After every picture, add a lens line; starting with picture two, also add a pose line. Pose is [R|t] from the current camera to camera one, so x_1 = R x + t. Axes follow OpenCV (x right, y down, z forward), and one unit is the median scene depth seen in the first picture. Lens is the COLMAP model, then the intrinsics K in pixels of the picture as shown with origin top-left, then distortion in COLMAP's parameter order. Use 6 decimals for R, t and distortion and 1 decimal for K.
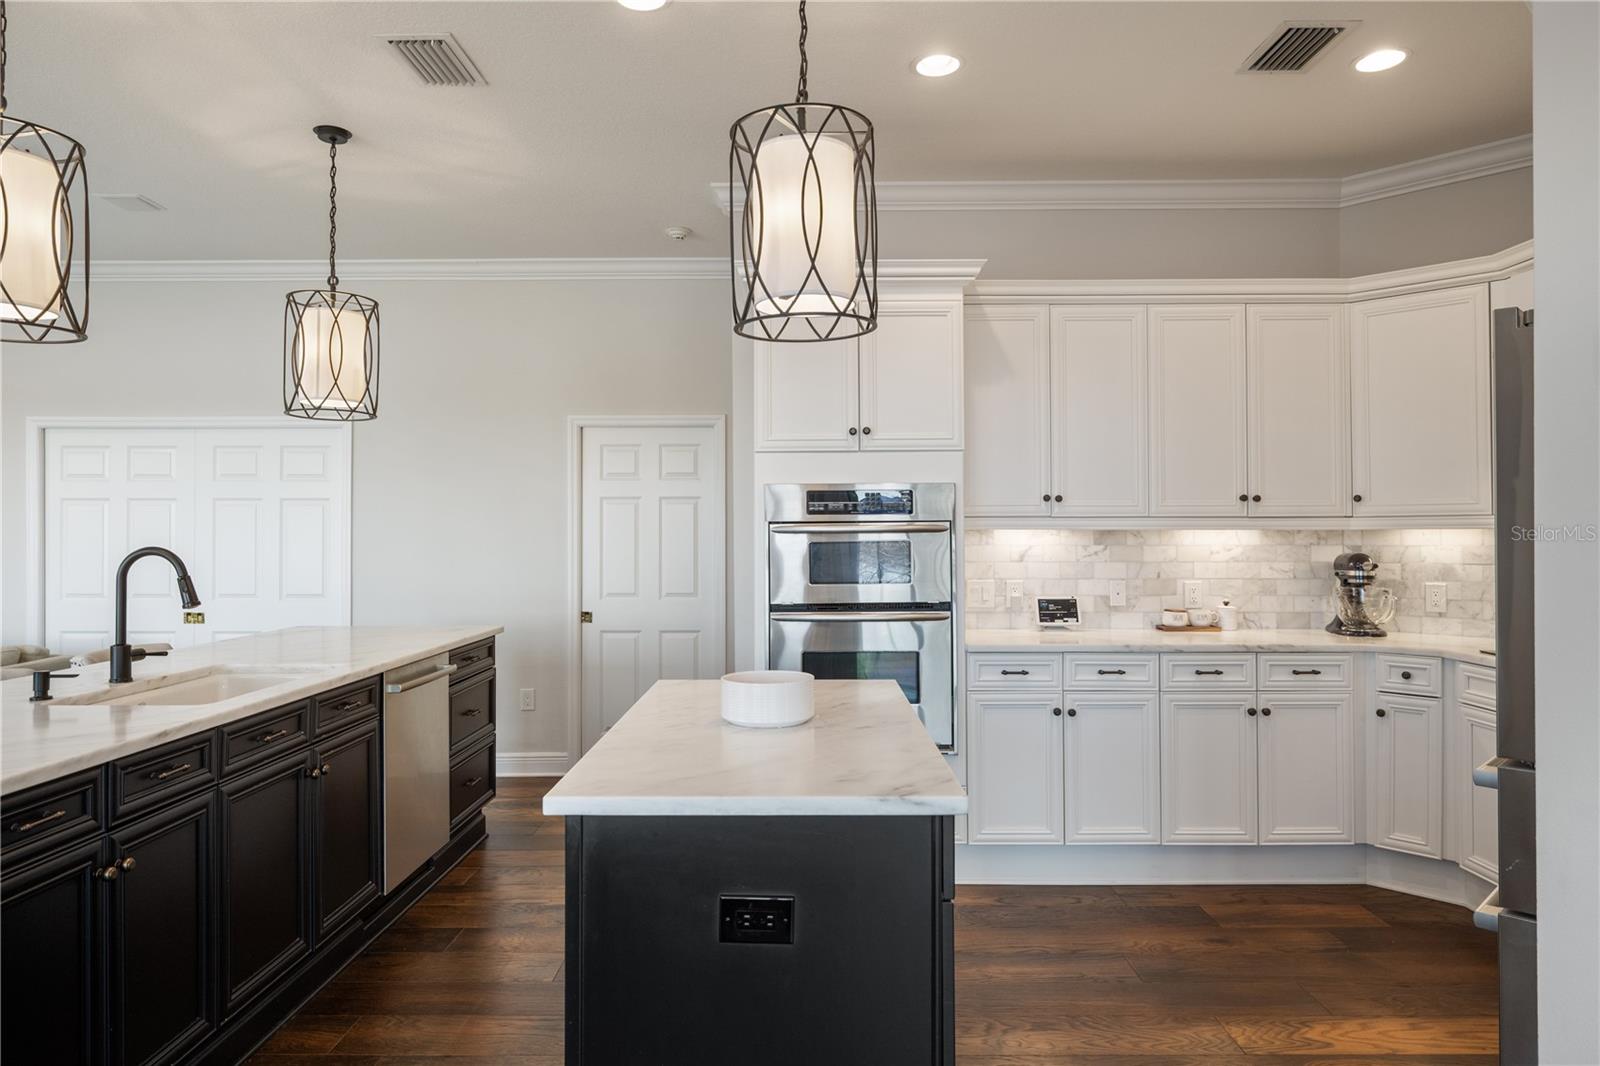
lens RADIAL K [[1021.2, 0, 800.0], [0, 1021.2, 533.0], [0, 0, 1]] dist [-0.029083, -0.000832]
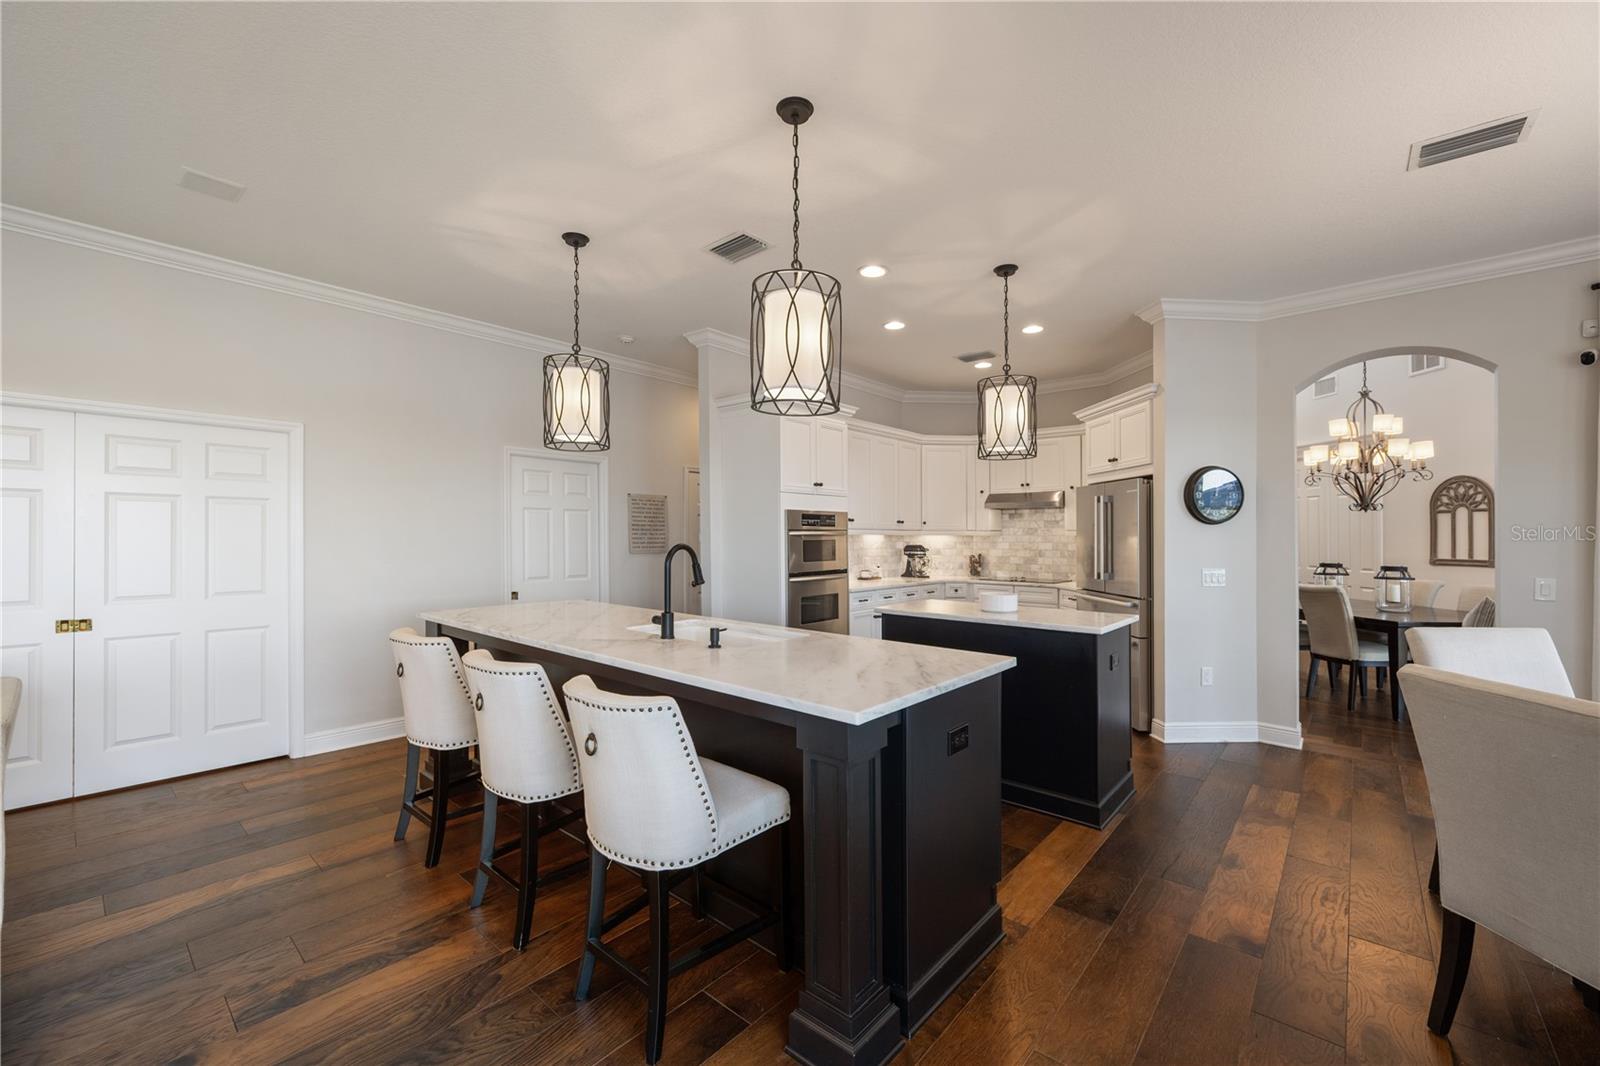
lens RADIAL K [[639.8, 0, 800.0], [0, 639.8, 533.0], [0, 0, 1]] dist [-0.000802, -0.000031]
pose [[0.654669, 0.008353, 0.755869, -0.913548], [-0.004326, 0.999964, -0.007303, 0.004407], [-0.755903, 0.001511, 0.654682, 0.208101]]
